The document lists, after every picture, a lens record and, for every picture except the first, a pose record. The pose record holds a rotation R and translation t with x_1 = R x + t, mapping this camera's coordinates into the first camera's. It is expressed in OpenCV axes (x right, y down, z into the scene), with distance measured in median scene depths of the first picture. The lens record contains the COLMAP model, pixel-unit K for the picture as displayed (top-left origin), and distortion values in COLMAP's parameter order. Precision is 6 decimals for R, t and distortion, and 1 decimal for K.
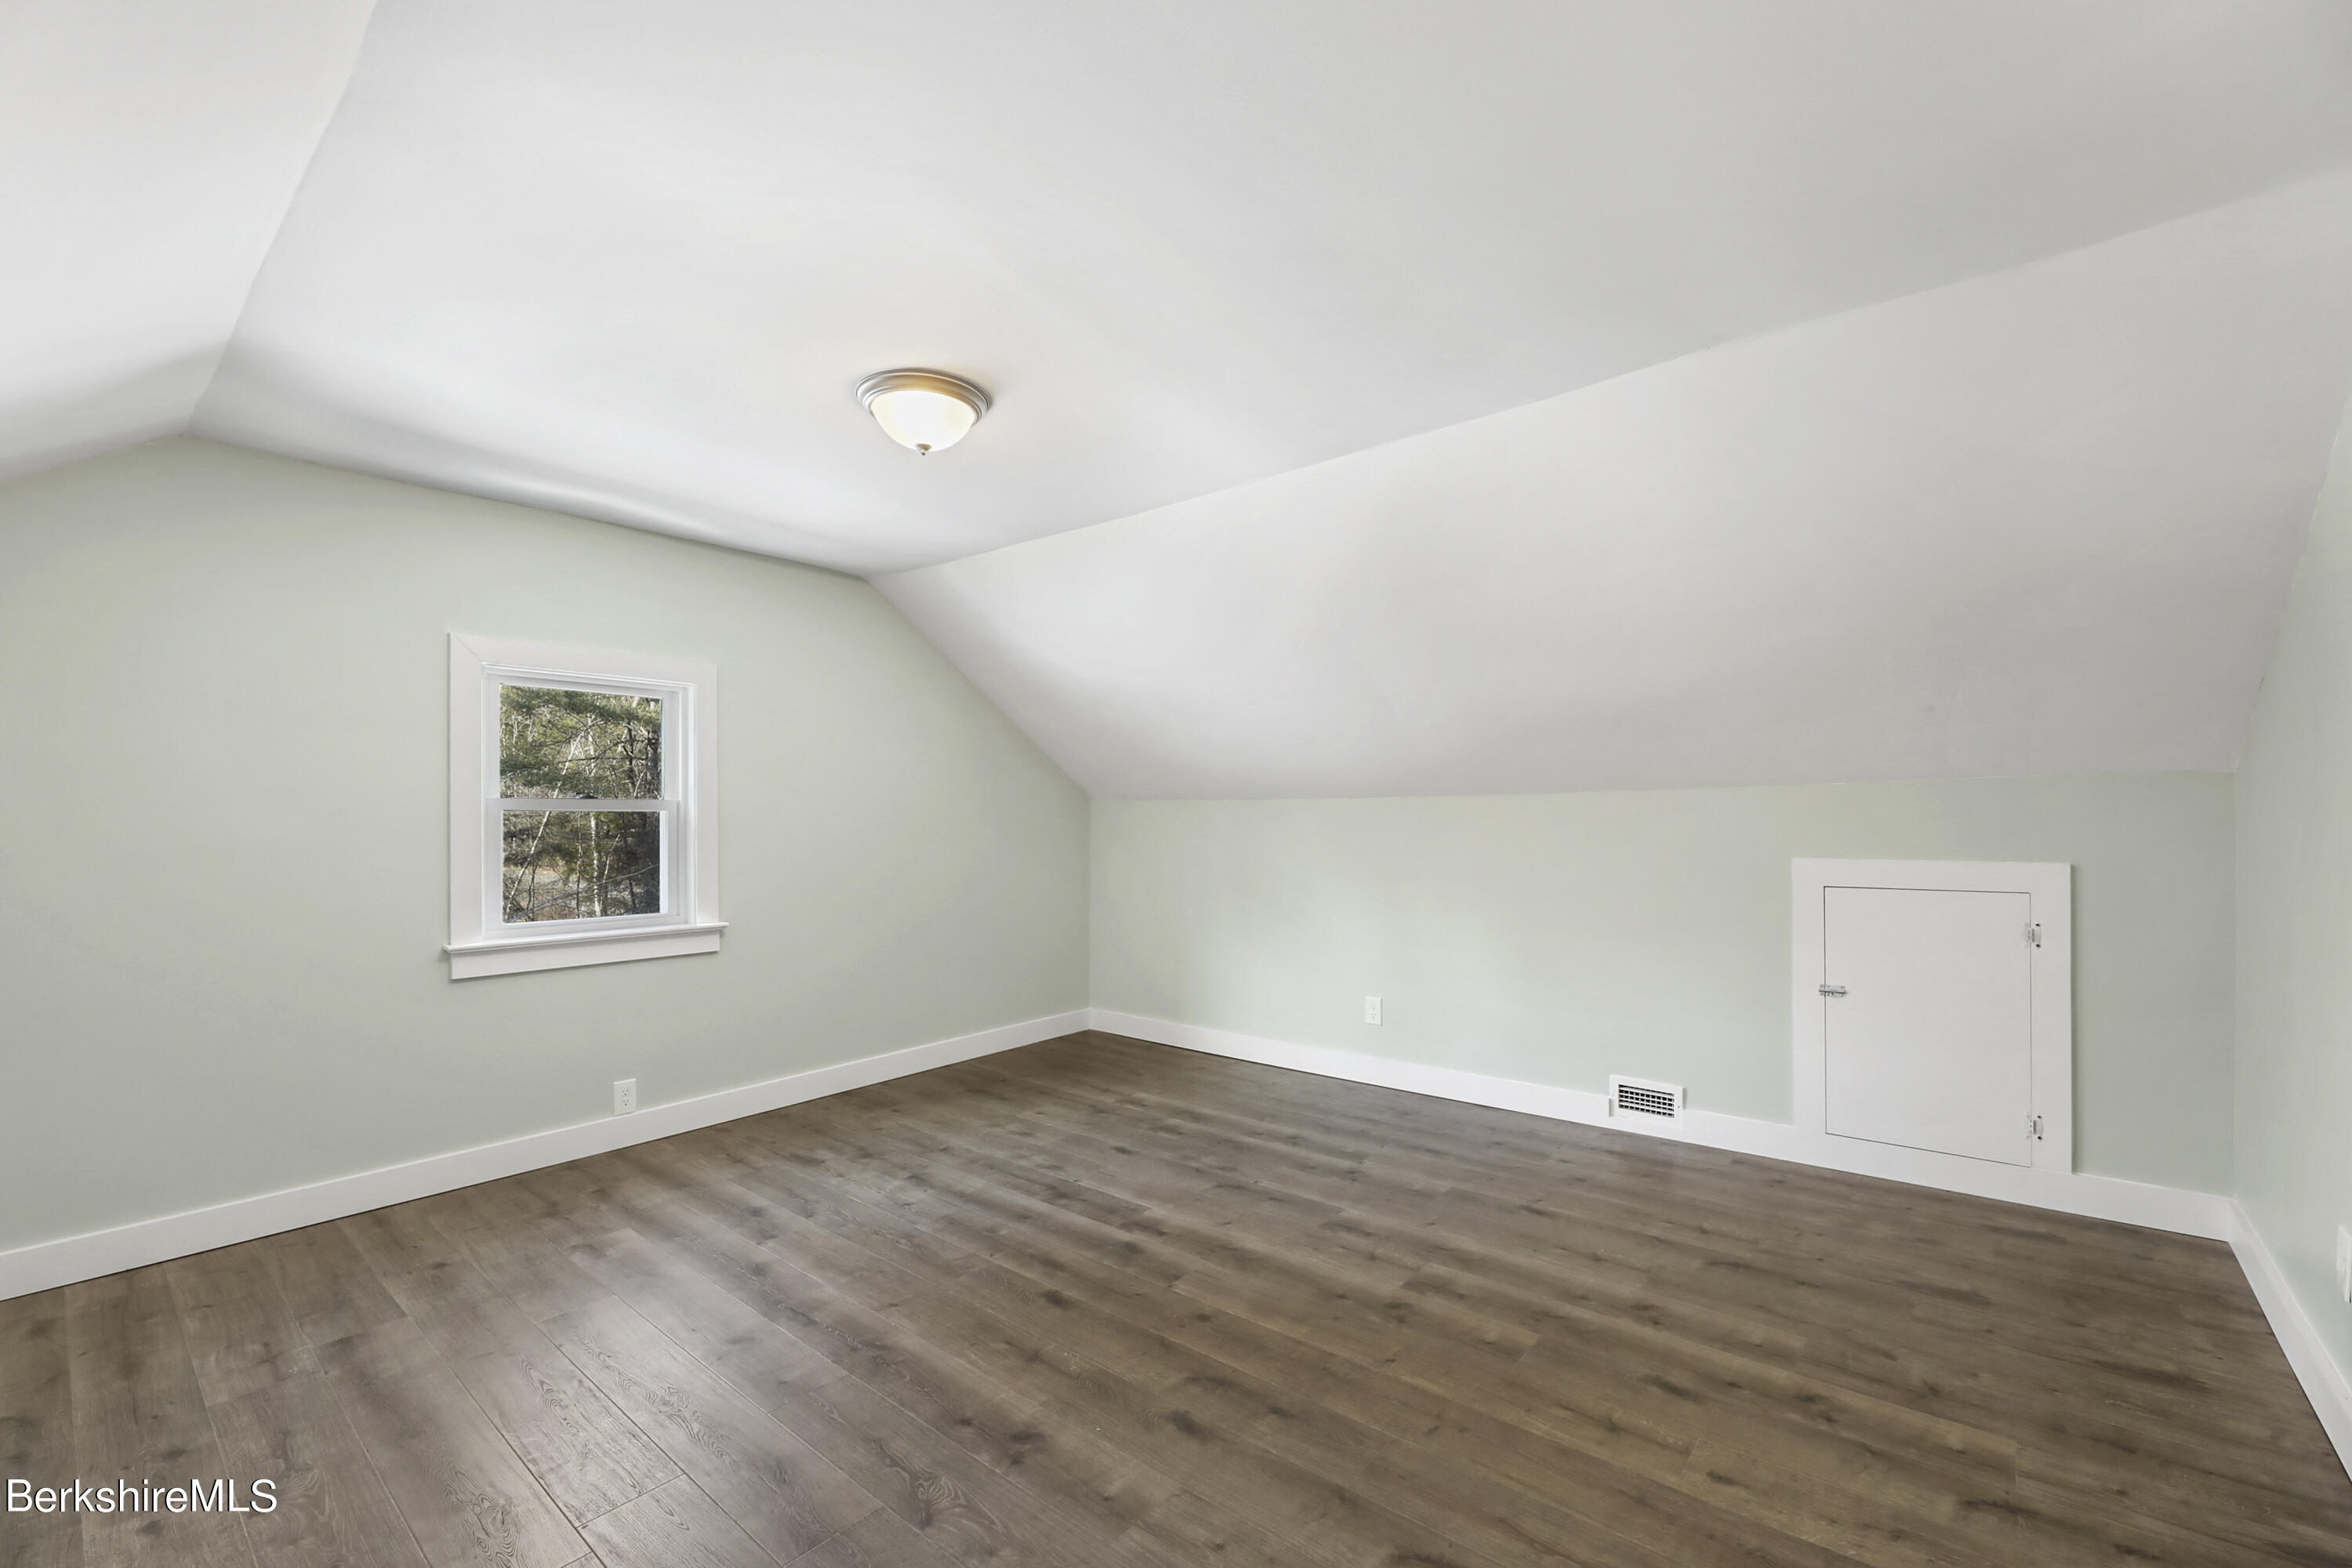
lens RADIAL K [[954.8, 0, 1160.6], [0, 954.8, 781.7], [0, 0, 1]] dist [0.001634, -0.003596]
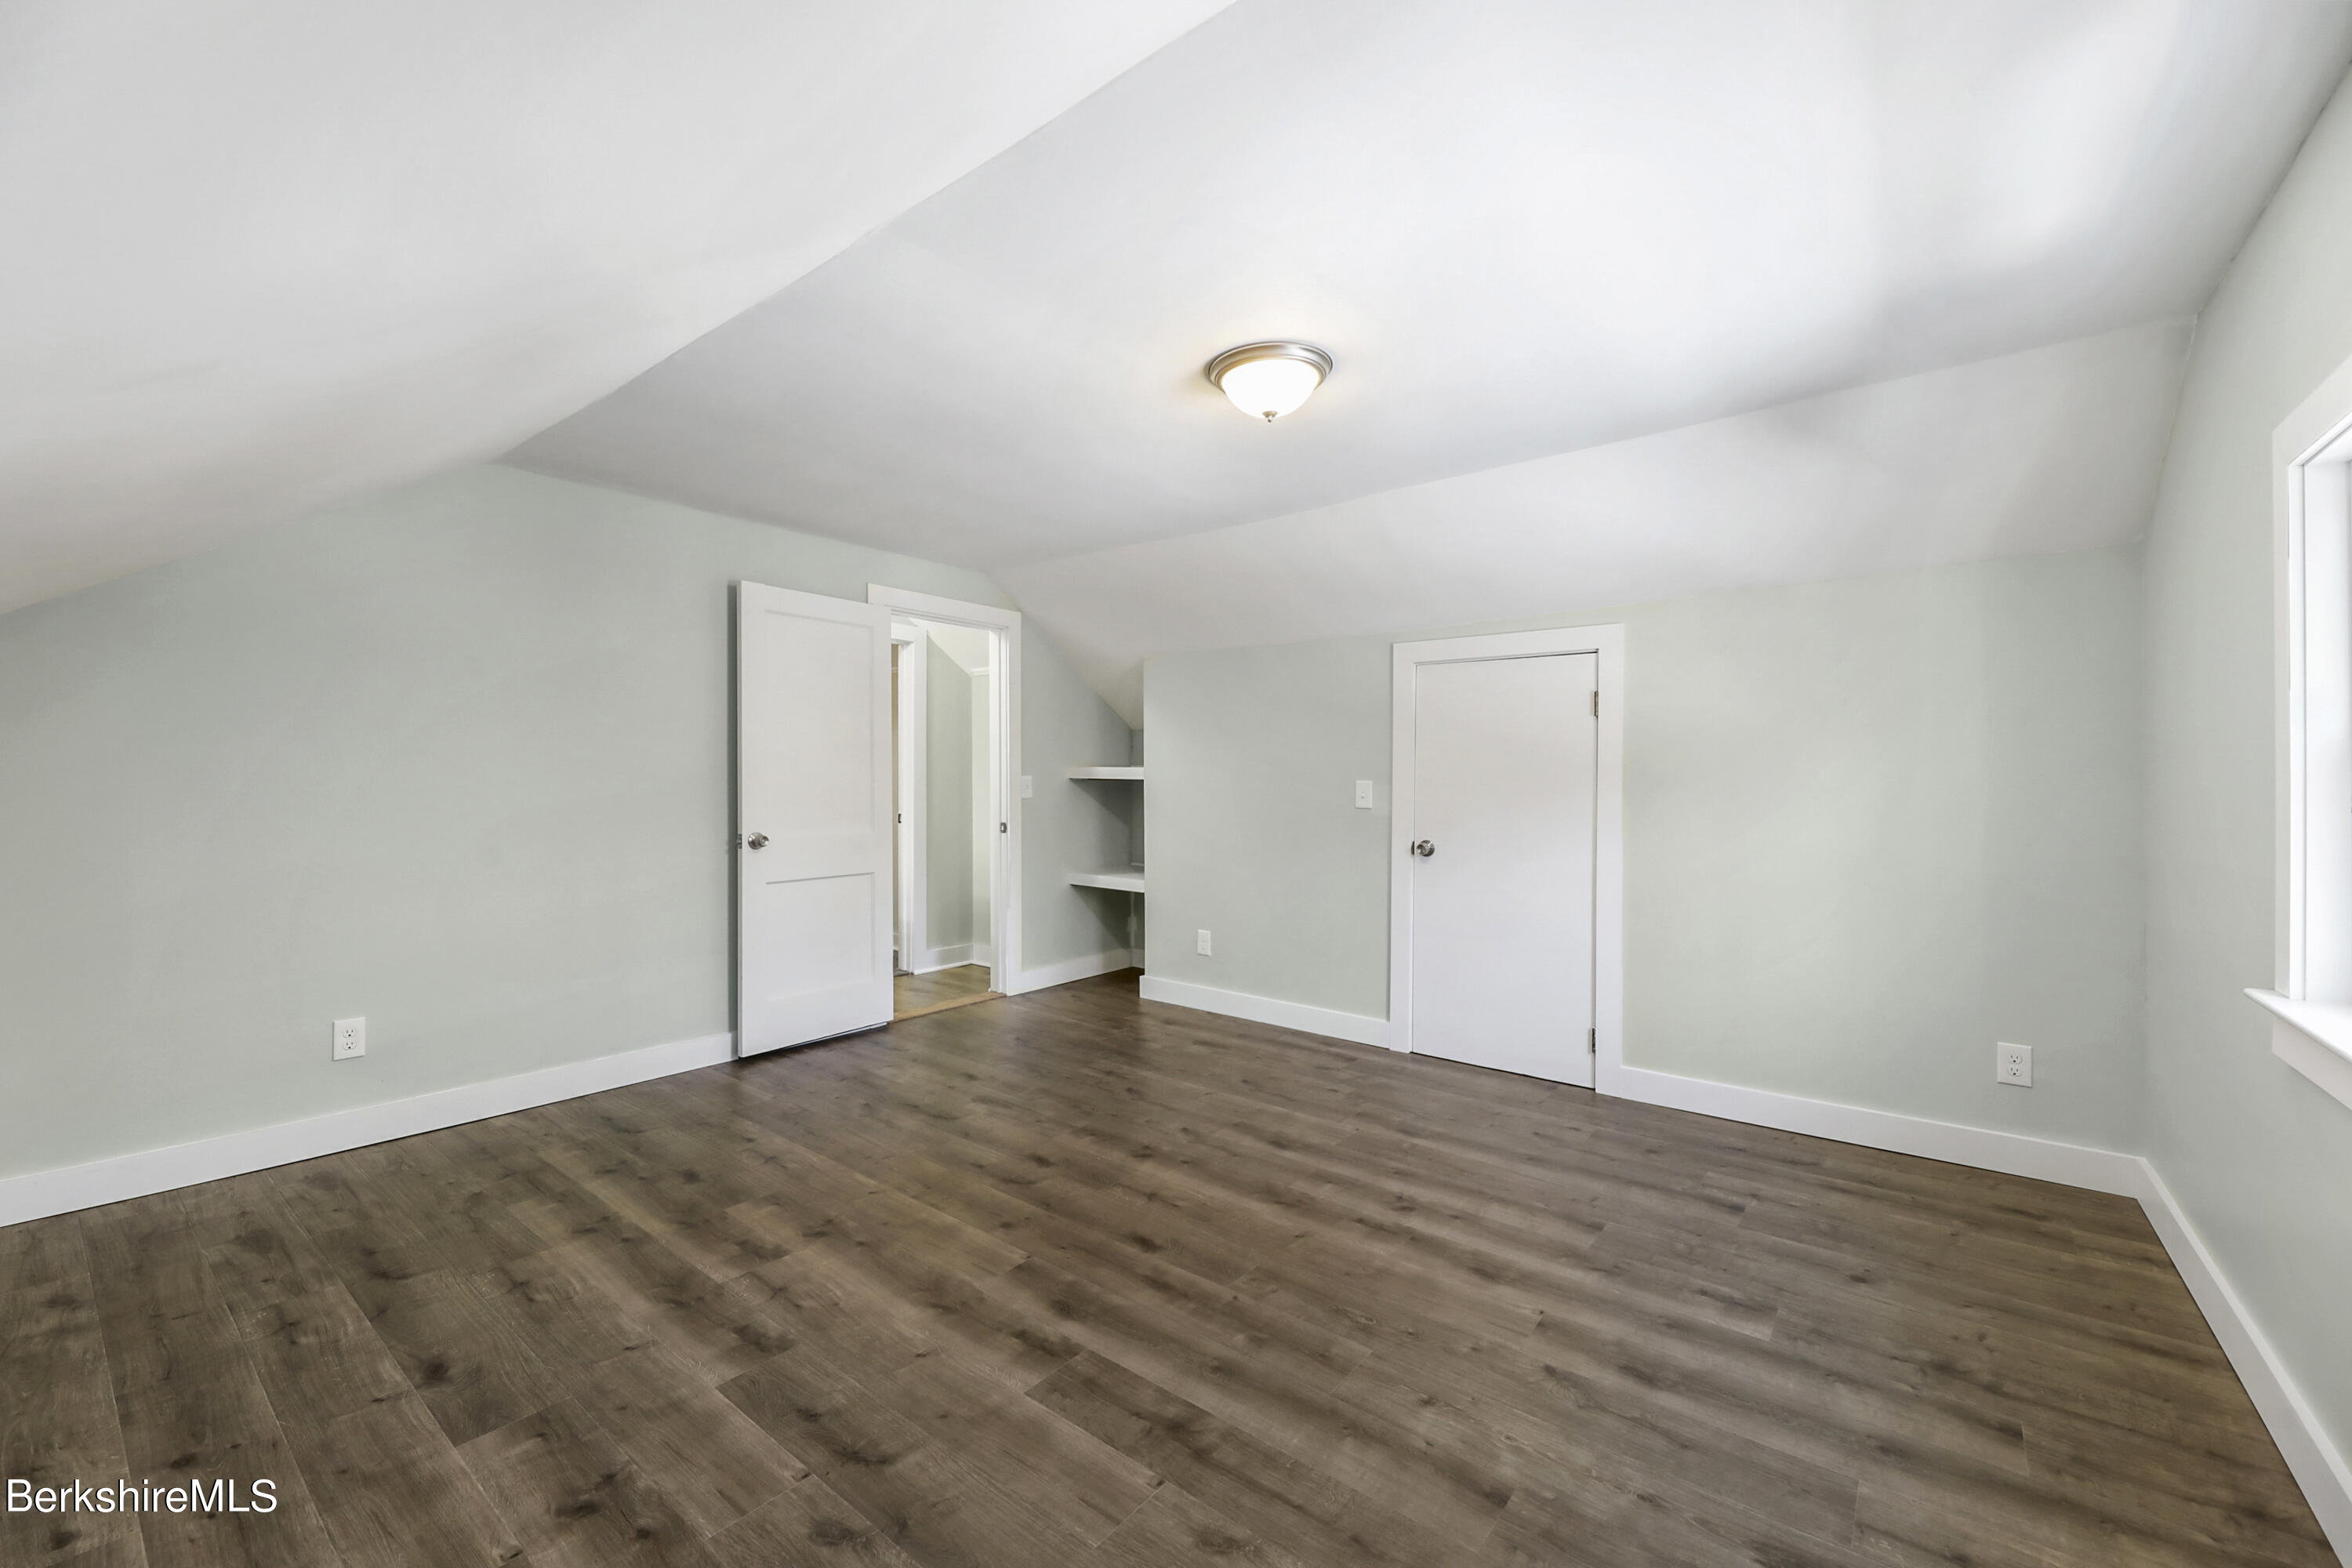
lens RADIAL K [[954.8, 0, 1160.6], [0, 954.8, 781.7], [0, 0, 1]] dist [0.001634, -0.003596]
pose [[-0.999774, 0.000848, -0.021237, -0.093748], [0.001627, 0.999325, -0.036699, 0.079831], [0.021192, -0.036725, -0.999101, 1.815373]]
